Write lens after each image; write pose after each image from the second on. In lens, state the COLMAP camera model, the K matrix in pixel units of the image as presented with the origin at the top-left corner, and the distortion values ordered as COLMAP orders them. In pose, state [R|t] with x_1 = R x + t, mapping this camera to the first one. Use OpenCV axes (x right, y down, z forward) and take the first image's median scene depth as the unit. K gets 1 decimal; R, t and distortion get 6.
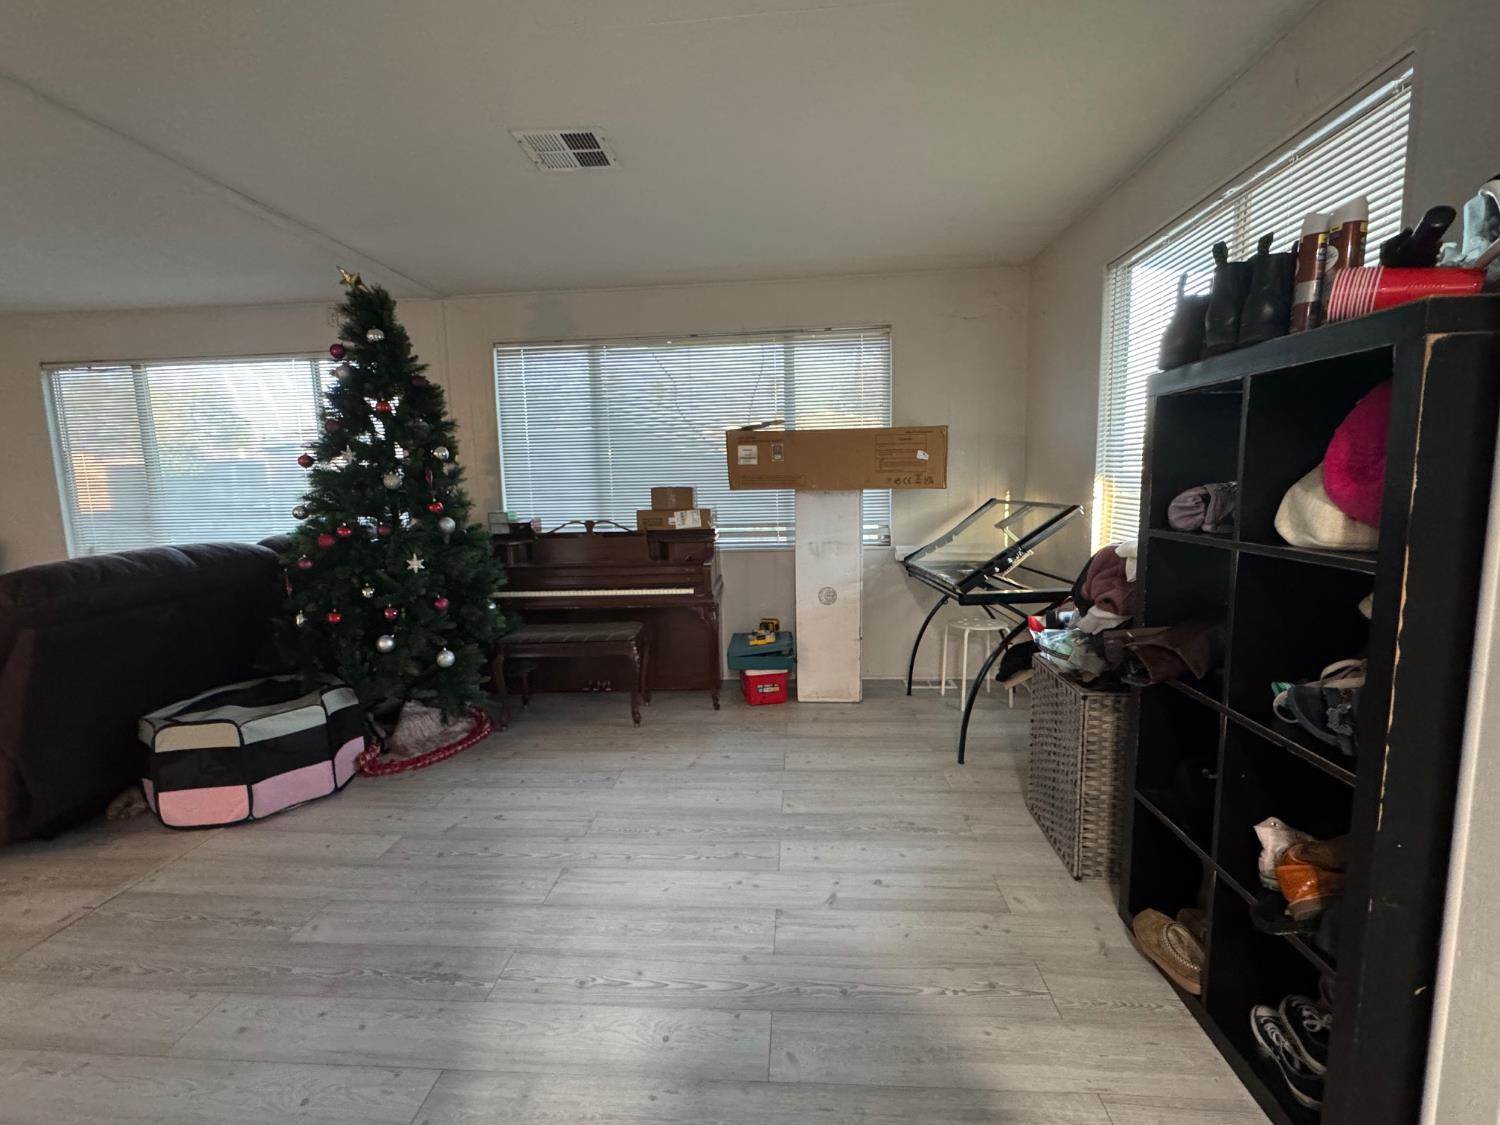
lens RADIAL K [[652.8, 0, 751.7], [0, 652.8, 562.7], [0, 0, 1]] dist [-0.002326, -0.000286]
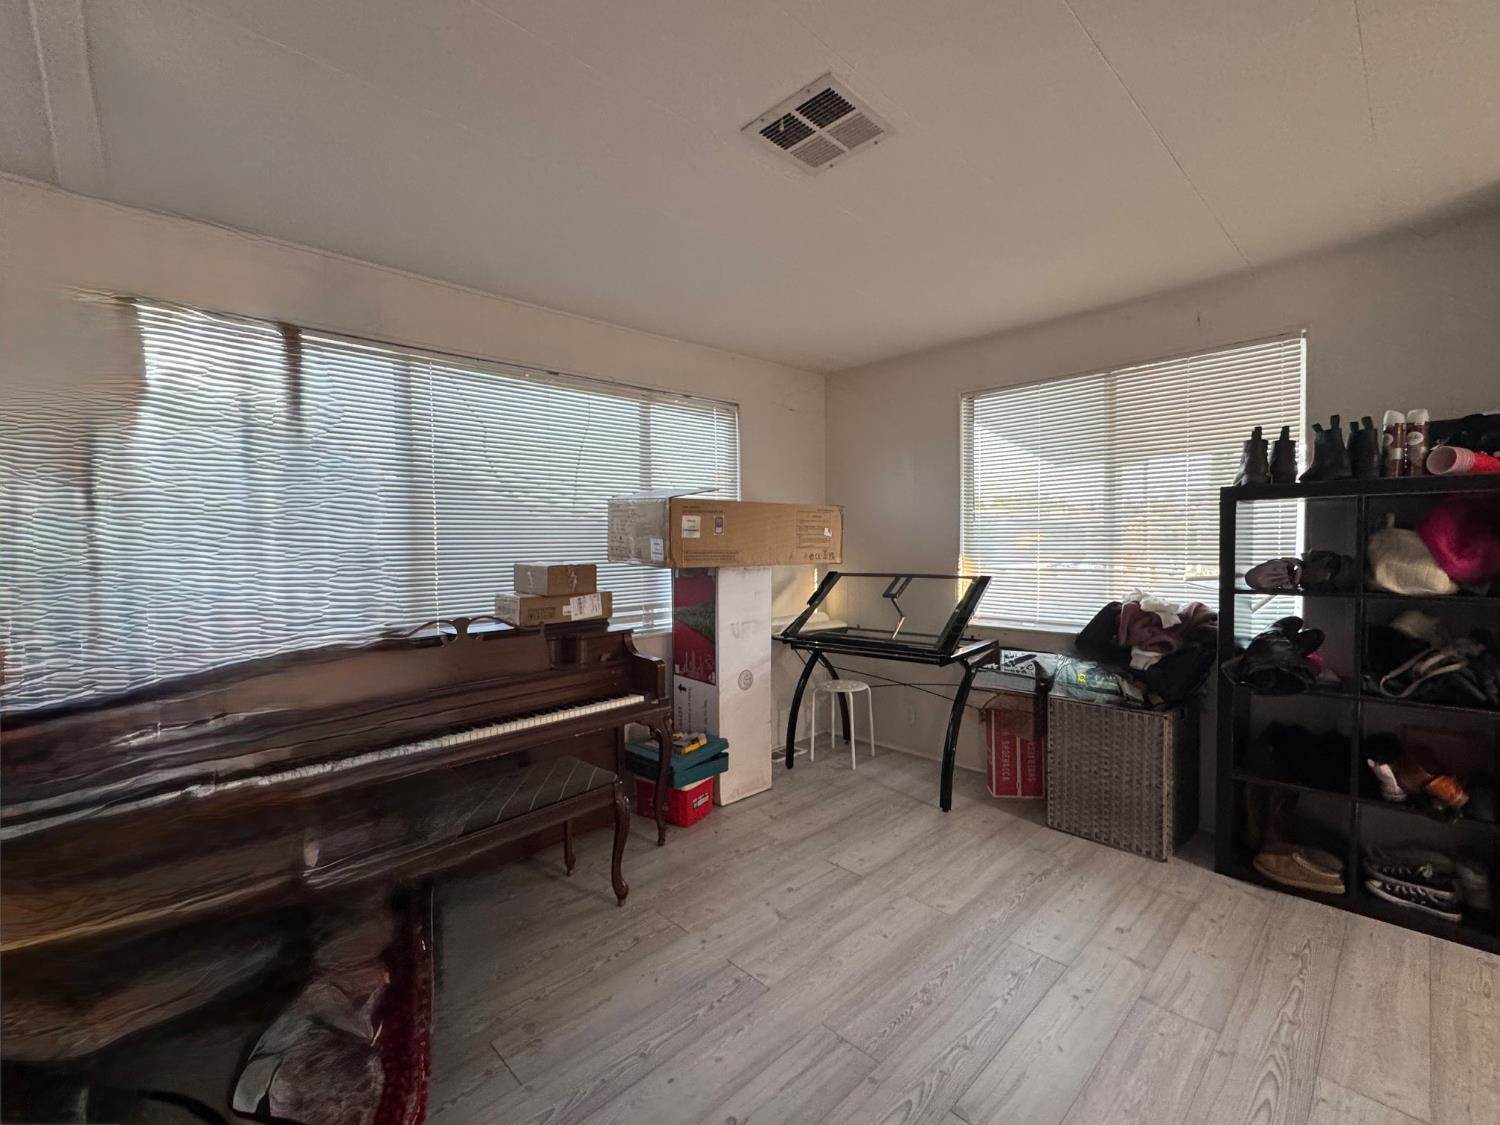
lens RADIAL K [[642.9, 0, 750.0], [0, 642.9, 562.5], [0, 0, 1]] dist [0.003761, 0.000158]
pose [[0.680449, -0.009203, 0.732737, -0.540186], [0.090192, 0.993370, -0.071280, -0.048761], [-0.727224, 0.114590, 0.676768, 0.358270]]
